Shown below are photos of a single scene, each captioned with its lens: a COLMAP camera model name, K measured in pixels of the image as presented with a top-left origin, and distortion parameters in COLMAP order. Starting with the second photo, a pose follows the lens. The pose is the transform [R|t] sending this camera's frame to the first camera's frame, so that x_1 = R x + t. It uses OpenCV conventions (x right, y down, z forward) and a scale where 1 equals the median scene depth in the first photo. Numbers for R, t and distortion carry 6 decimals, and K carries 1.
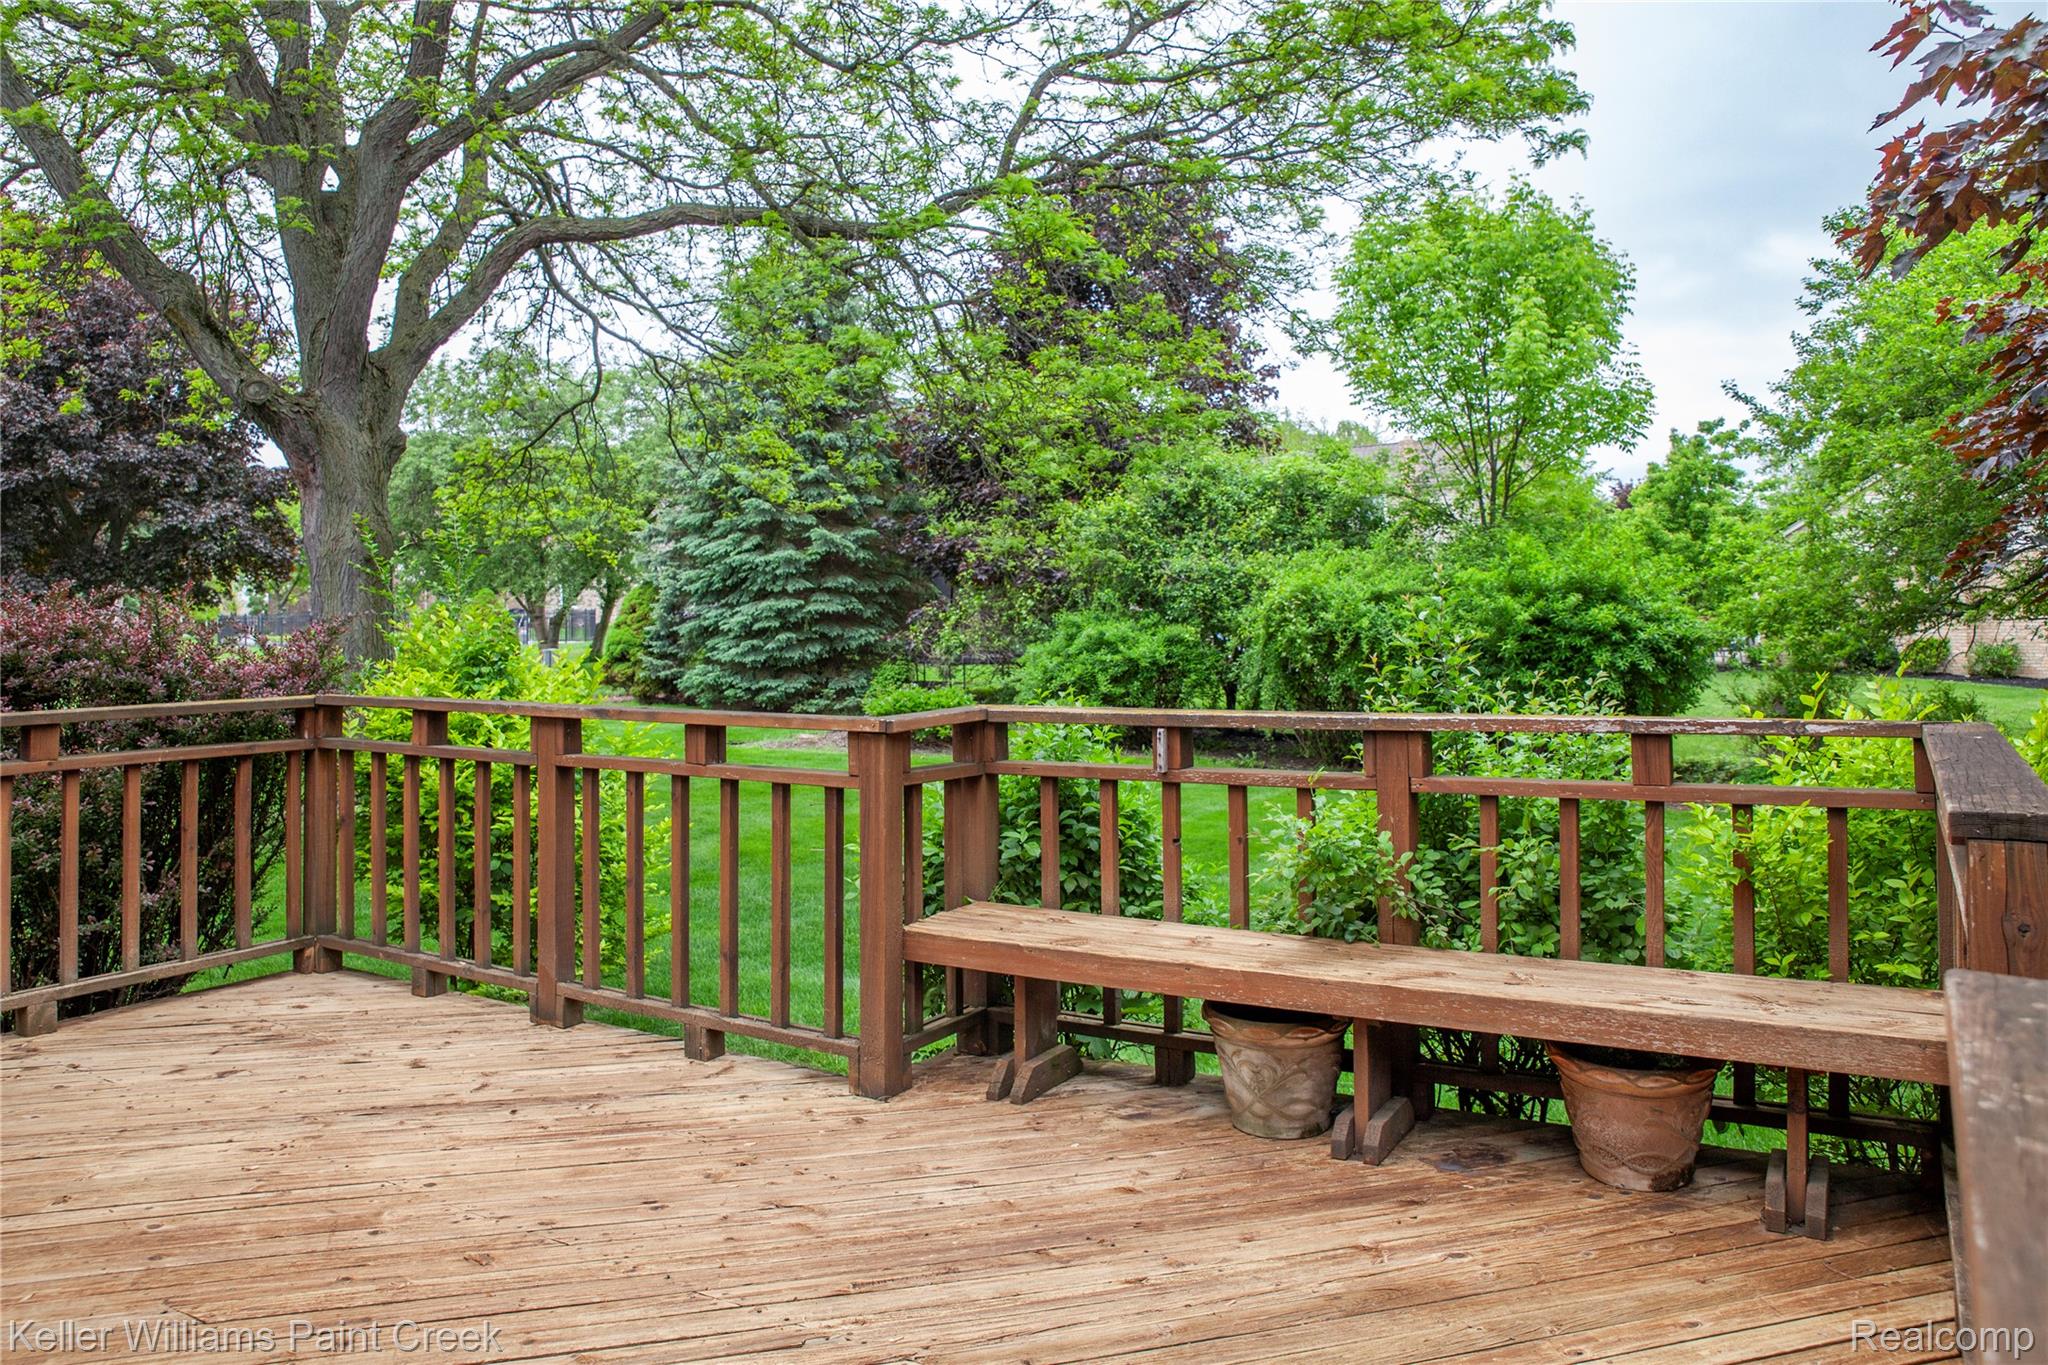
lens RADIAL K [[1436.4, 0, 1022.3], [0, 1436.4, 680.2], [0, 0, 1]] dist [-0.036417, 0.000283]
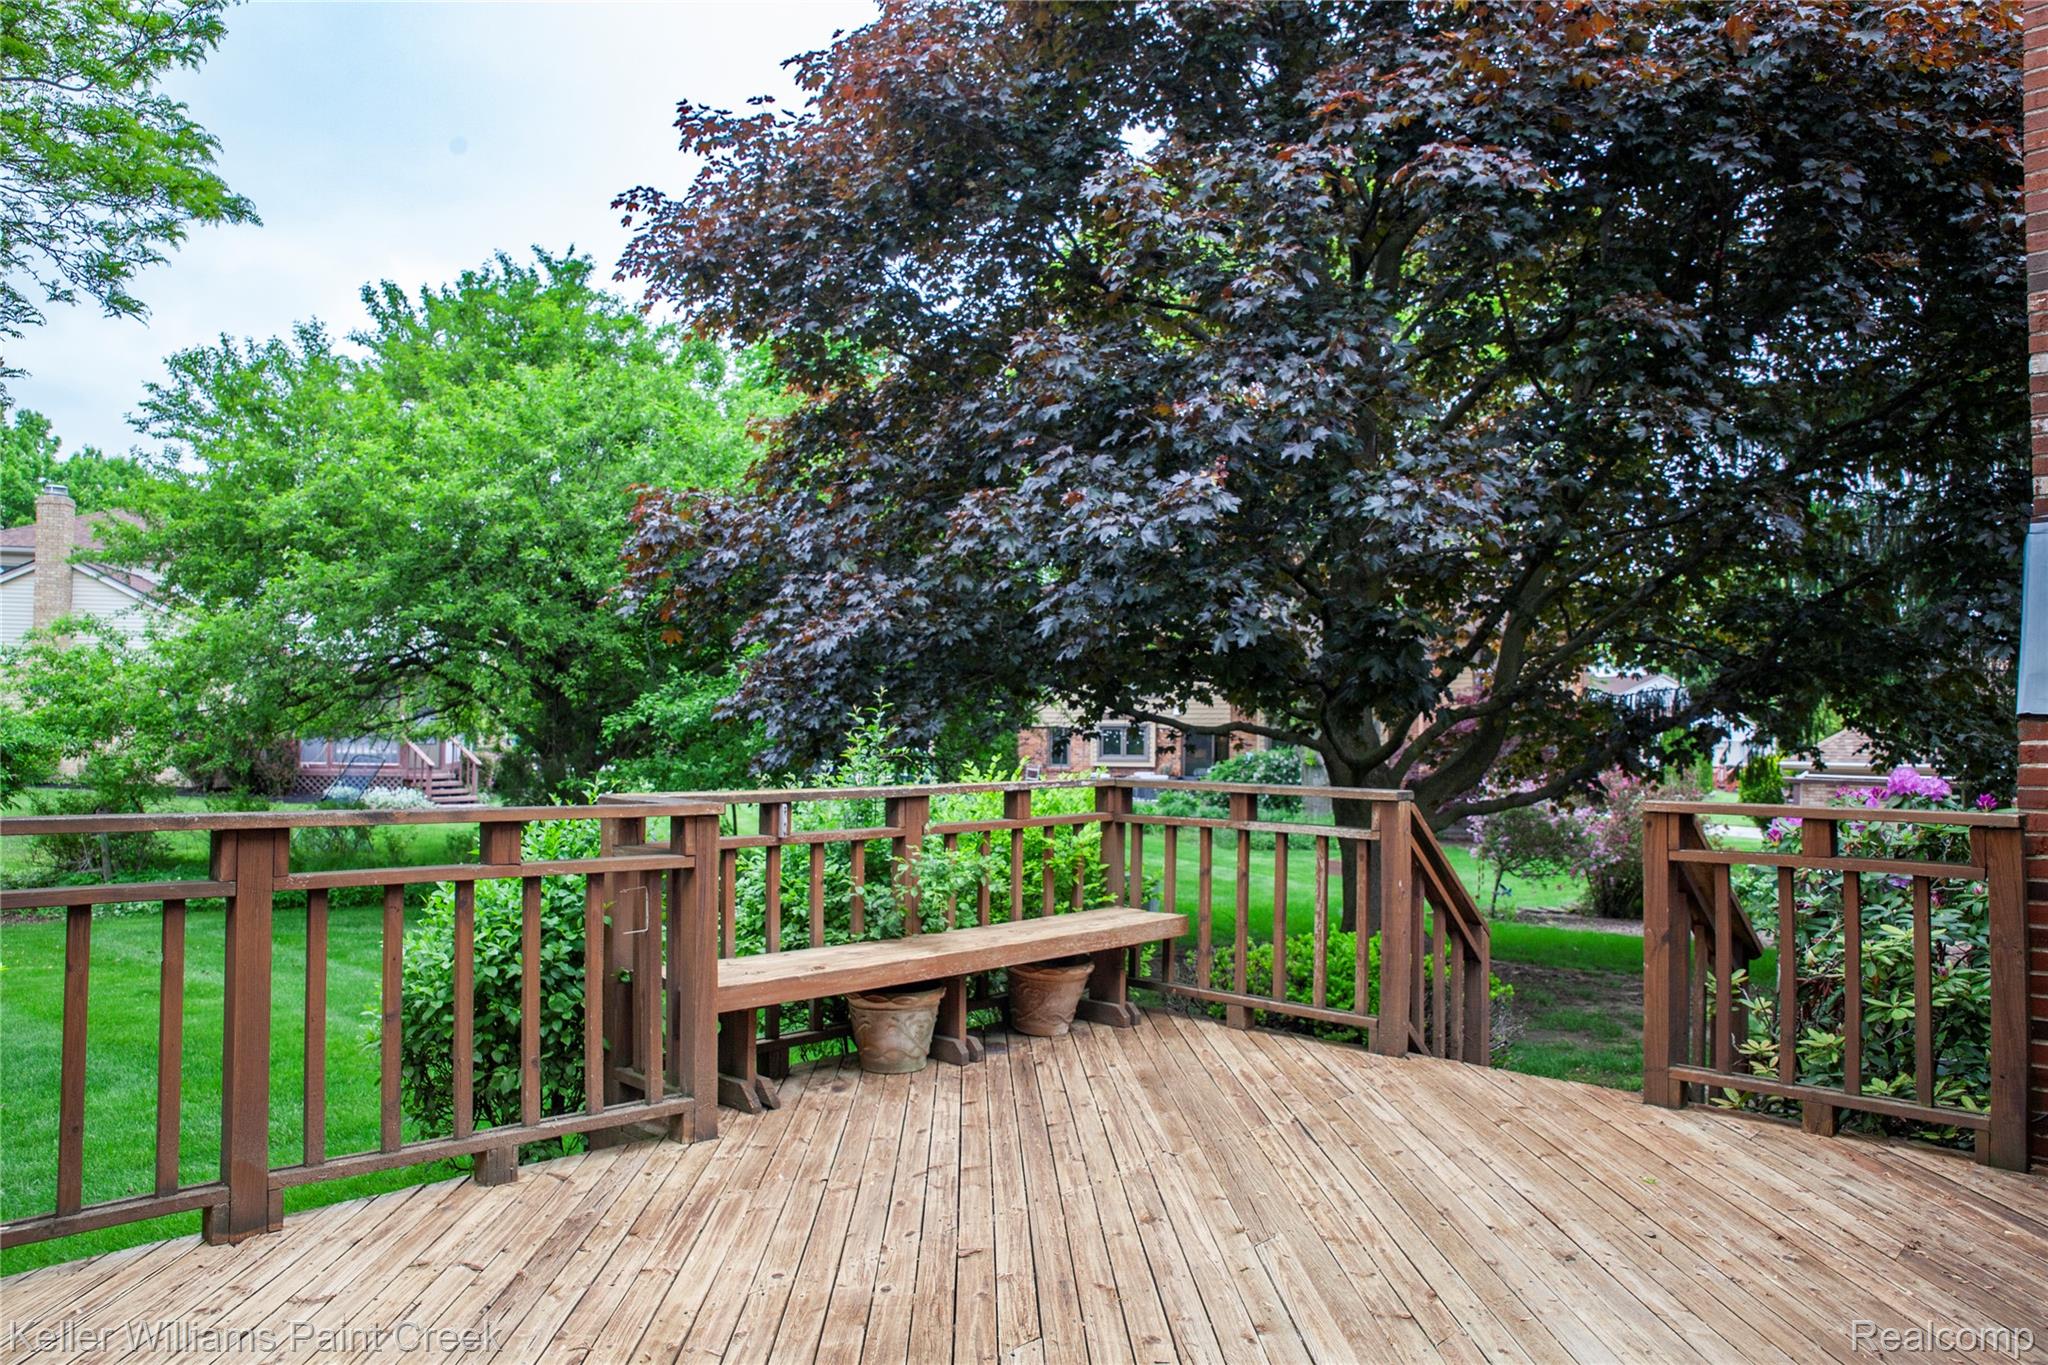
lens RADIAL K [[1436.4, 0, 1022.8], [0, 1436.4, 686.4], [0, 0, 1]] dist [-0.036417, 0.000283]
pose [[0.173951, 0.053748, 0.983286, -1.241073], [0.010348, 0.998354, -0.056402, 0.000291], [-0.984700, 0.019986, 0.173108, 0.577341]]
